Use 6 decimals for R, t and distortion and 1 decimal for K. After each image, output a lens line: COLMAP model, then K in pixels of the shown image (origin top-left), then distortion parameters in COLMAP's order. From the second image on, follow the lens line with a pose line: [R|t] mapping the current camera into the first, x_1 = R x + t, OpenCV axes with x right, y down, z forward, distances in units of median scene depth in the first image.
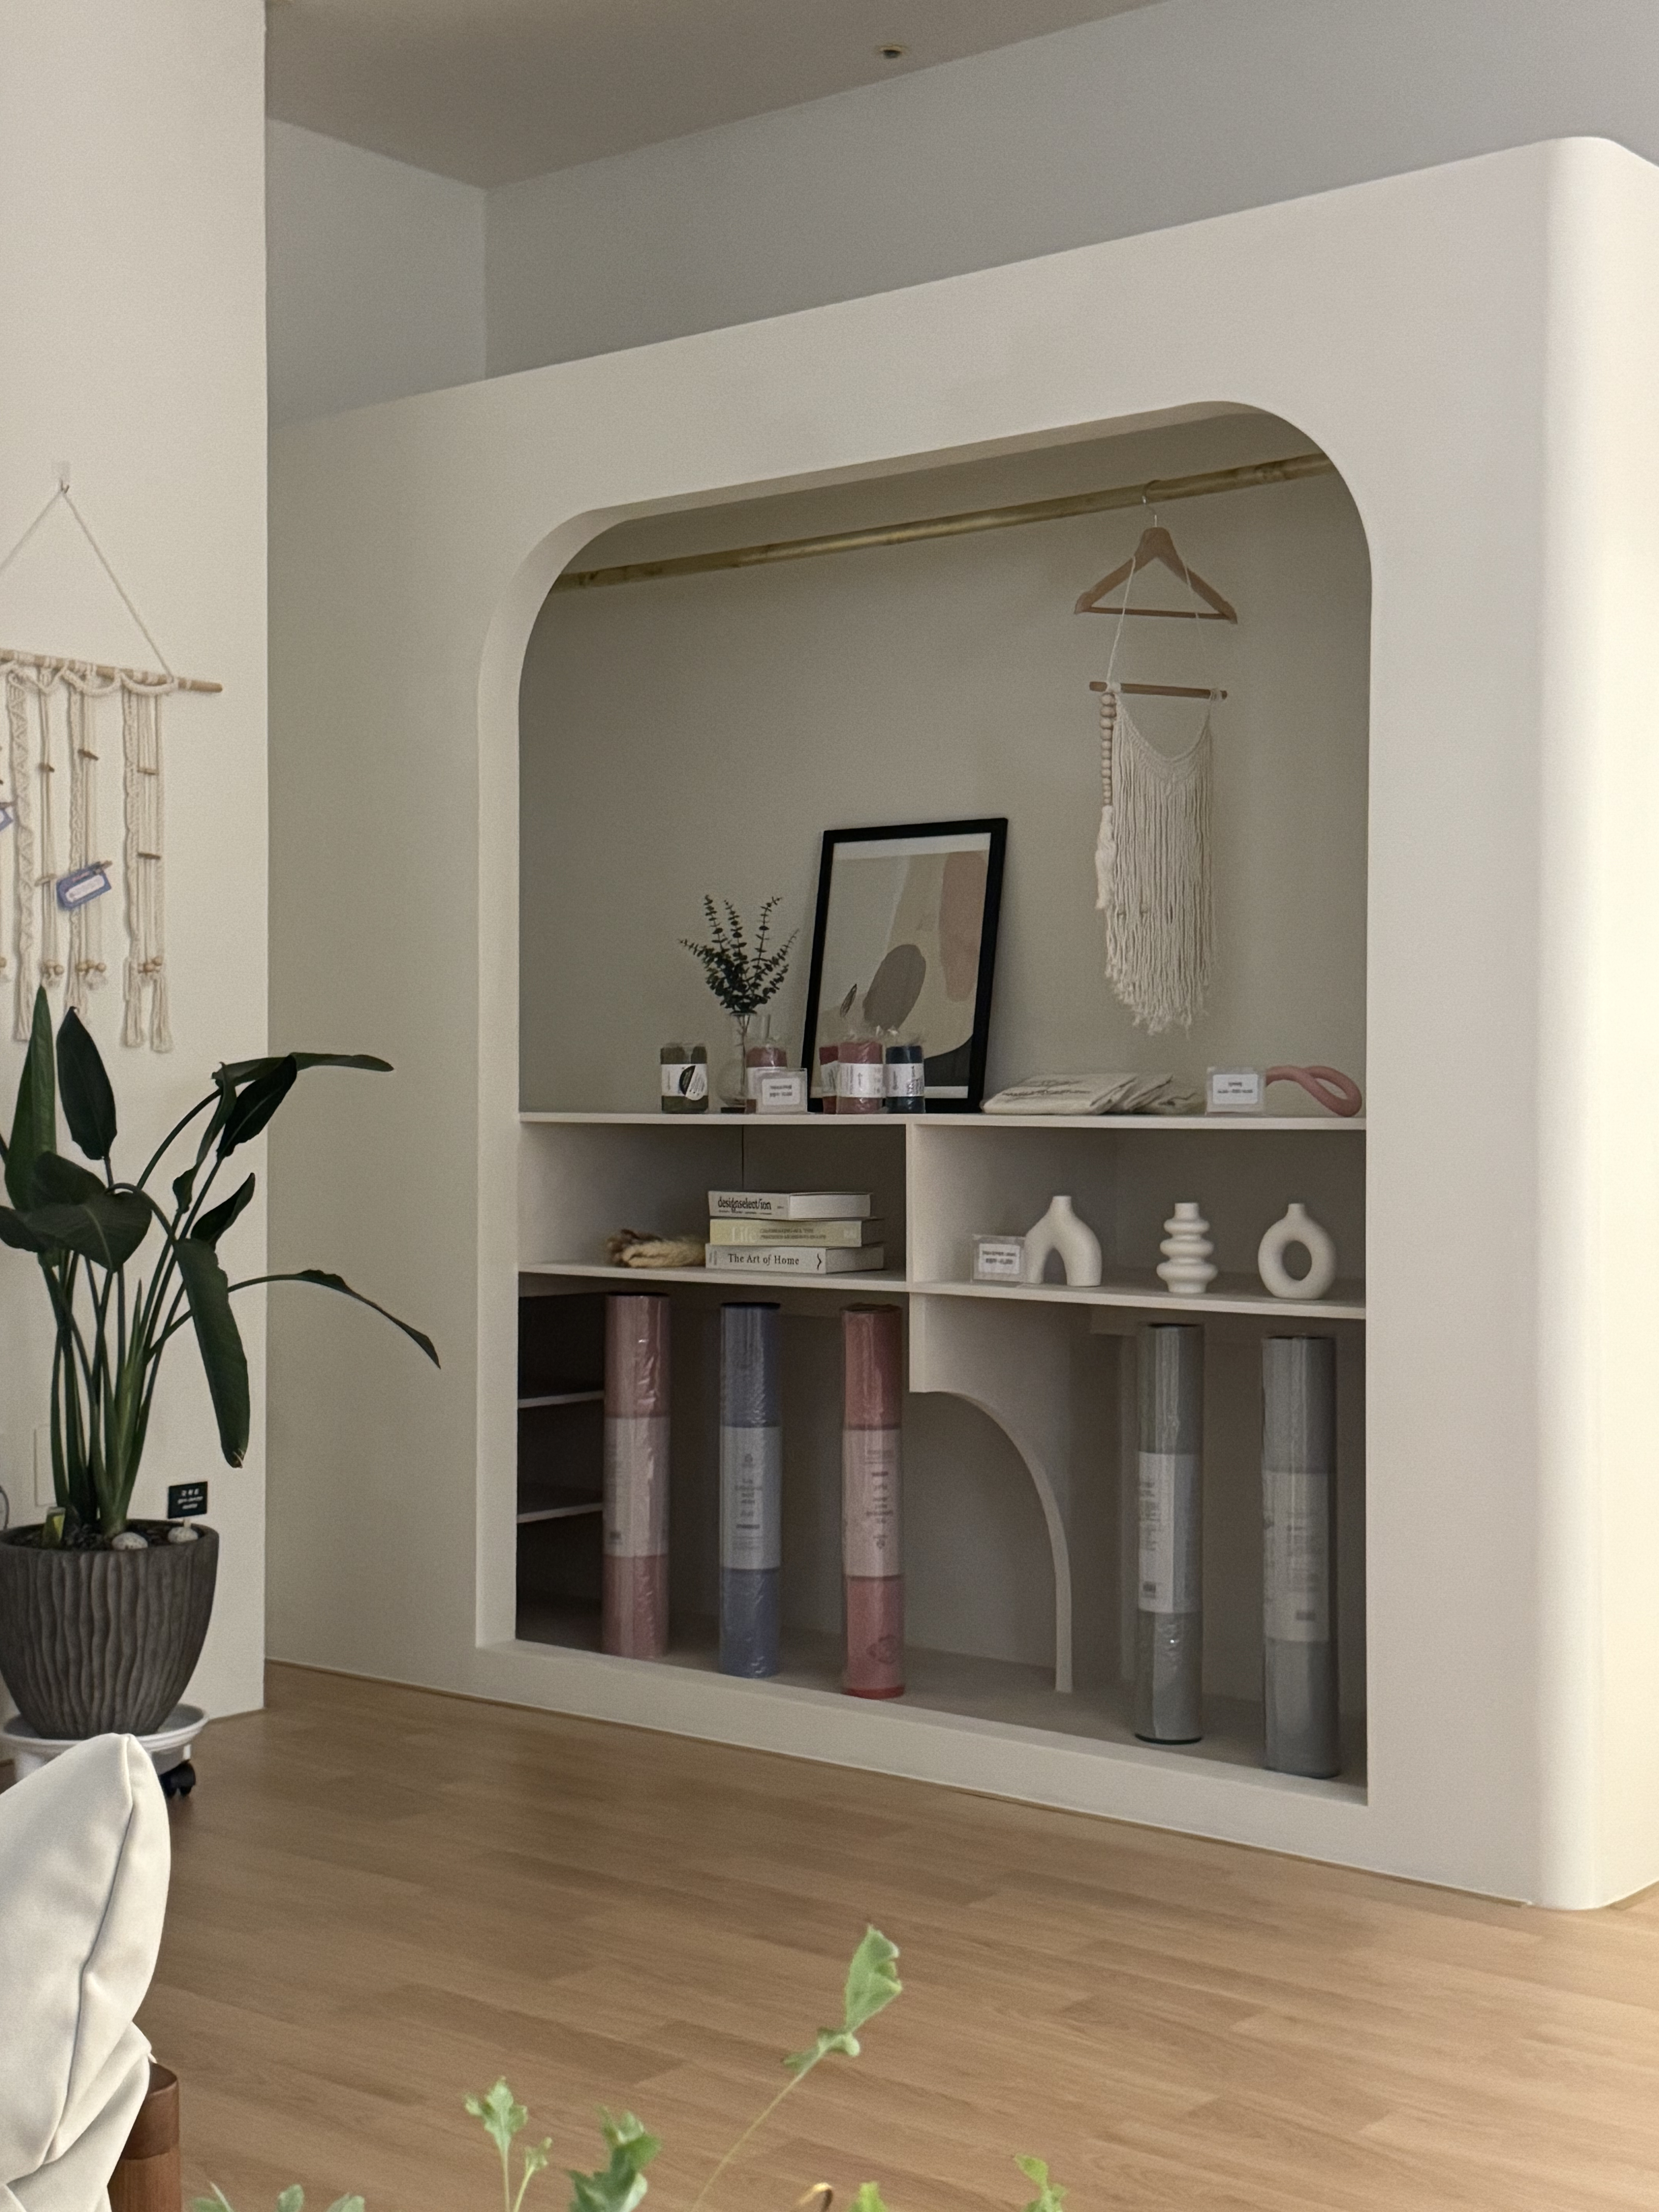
lens RADIAL K [[2937.5, 0, 828.5], [0, 2937.5, 1100.6], [0, 0, 1]] dist [0.117418, 0.000000]
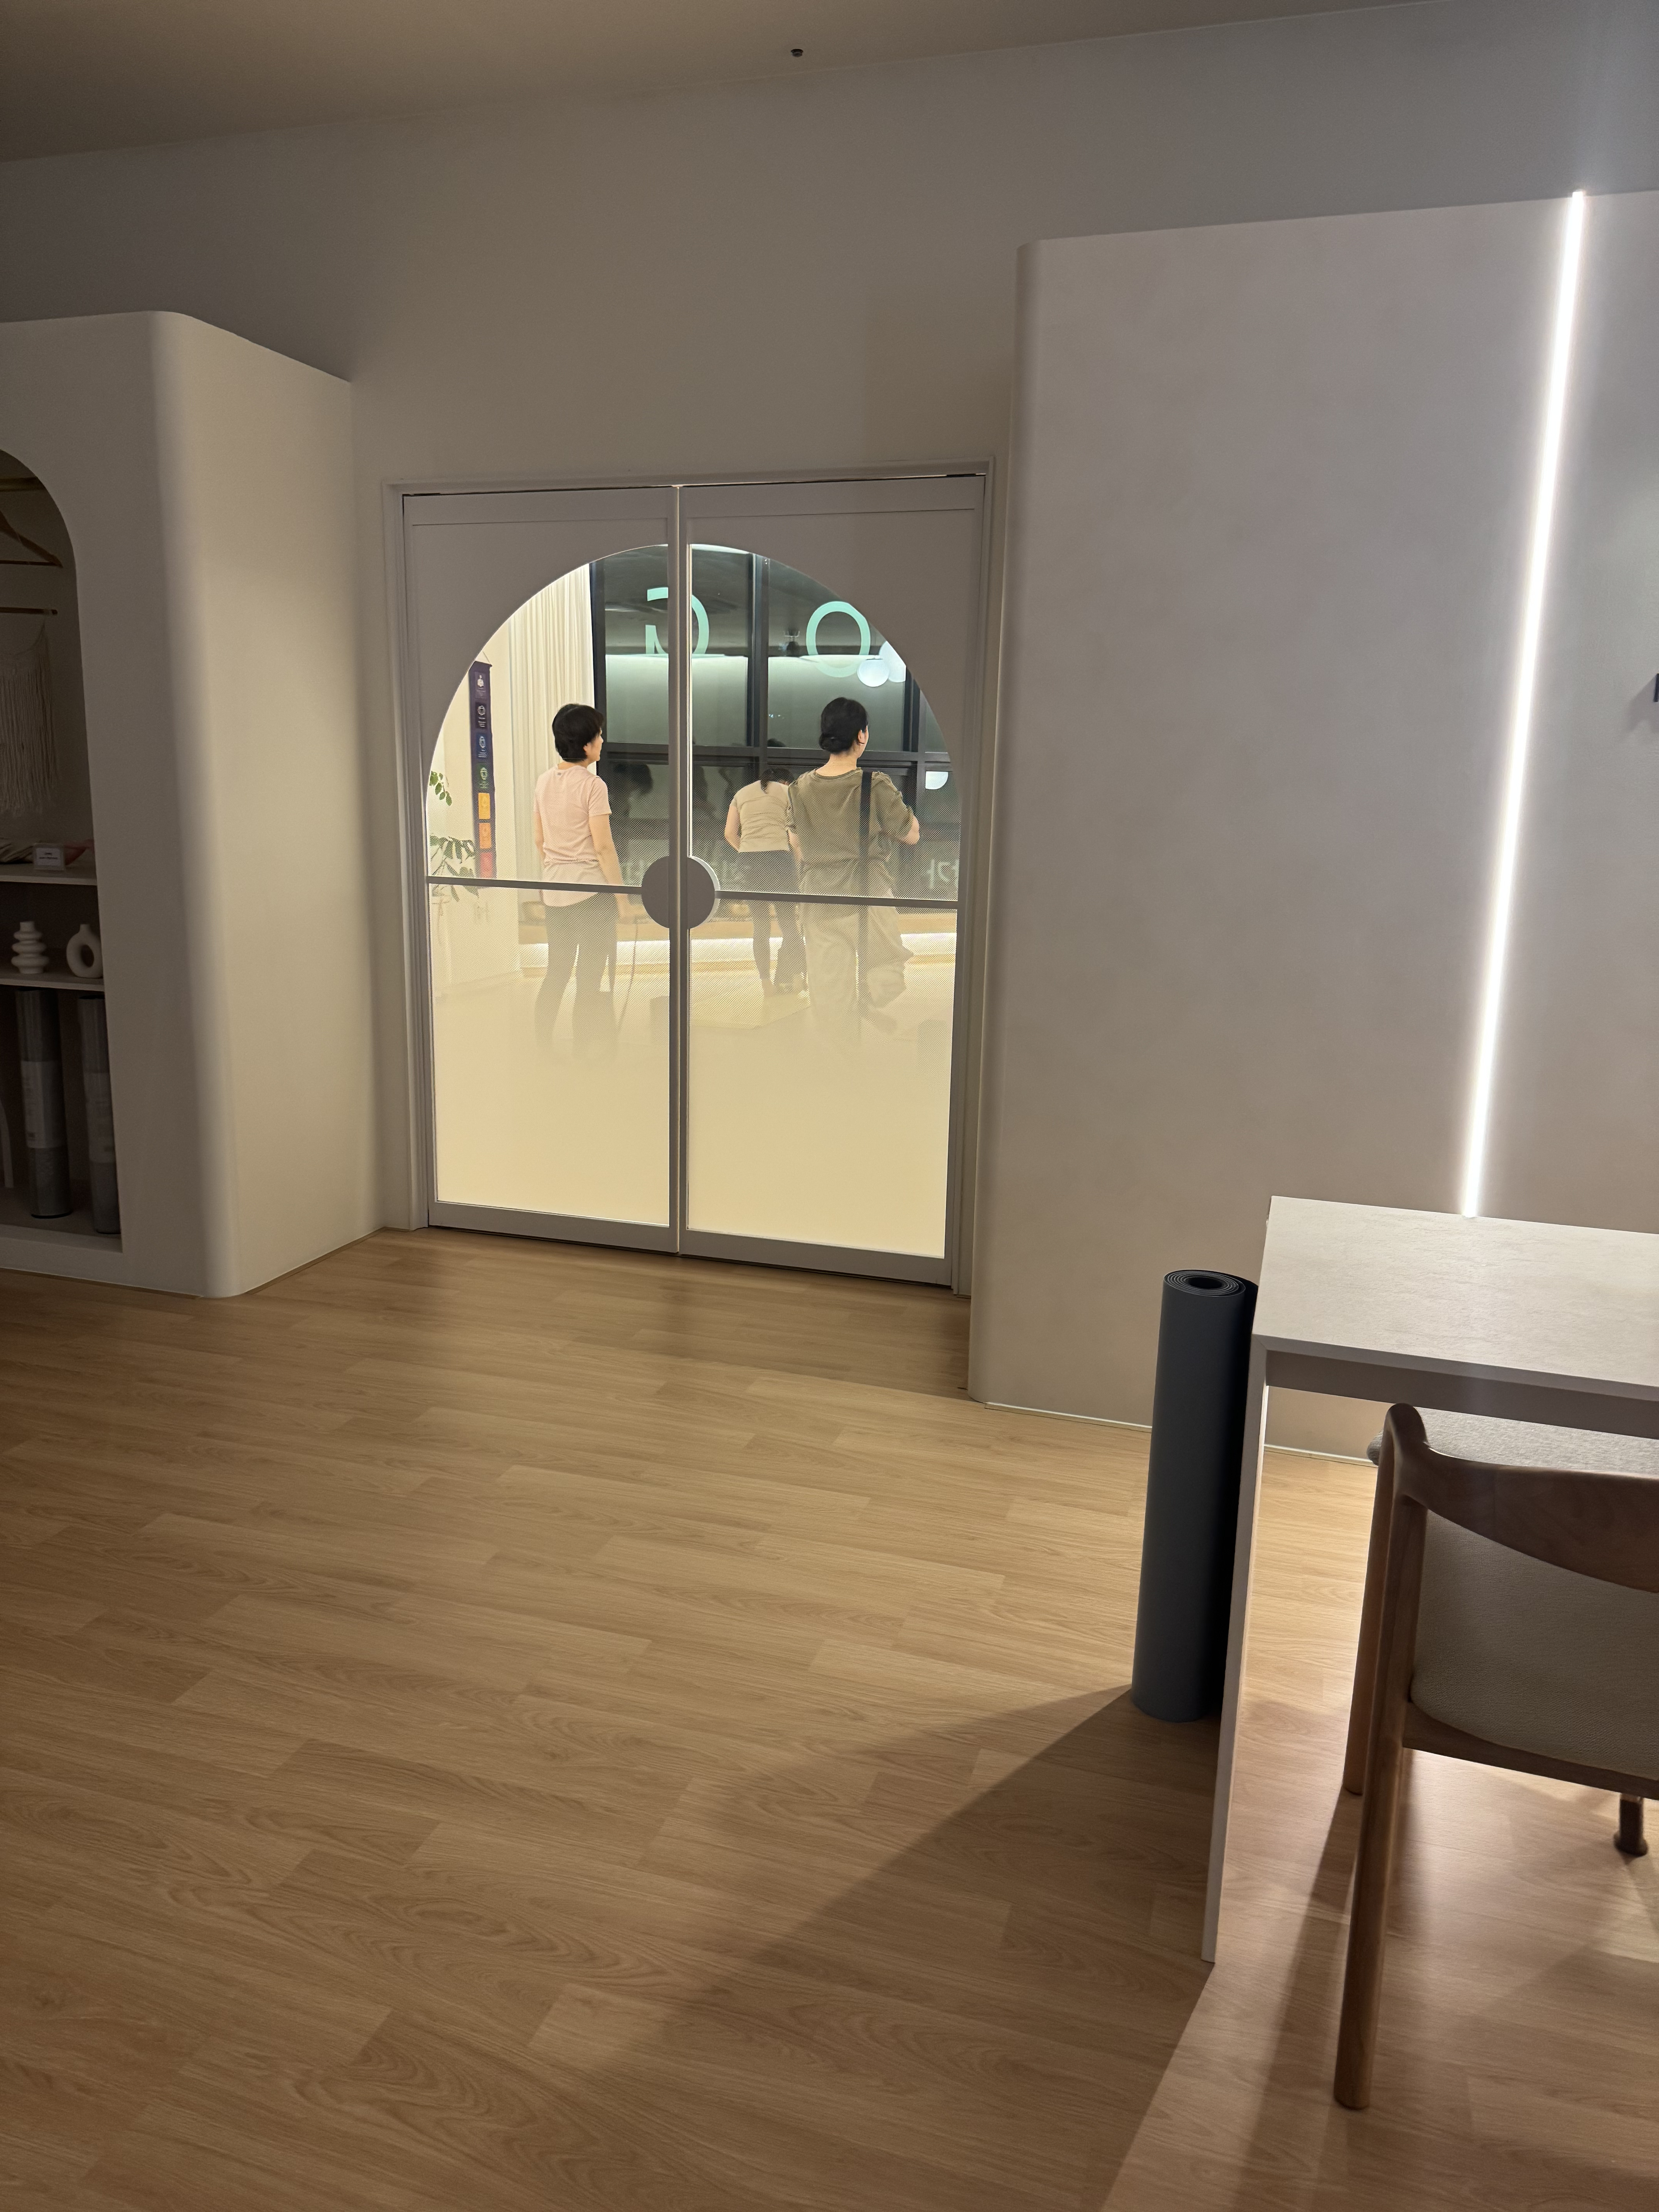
lens RADIAL K [[1509.6, 0, 828.0], [0, 1509.6, 1109.0], [0, 0, 1]] dist [0.007706, 0.002334]
pose [[0.927956, -0.062213, 0.367460, 0.226802], [-0.018998, 0.976791, 0.213353, -0.057412], [-0.372205, -0.204963, 0.905237, -0.010745]]
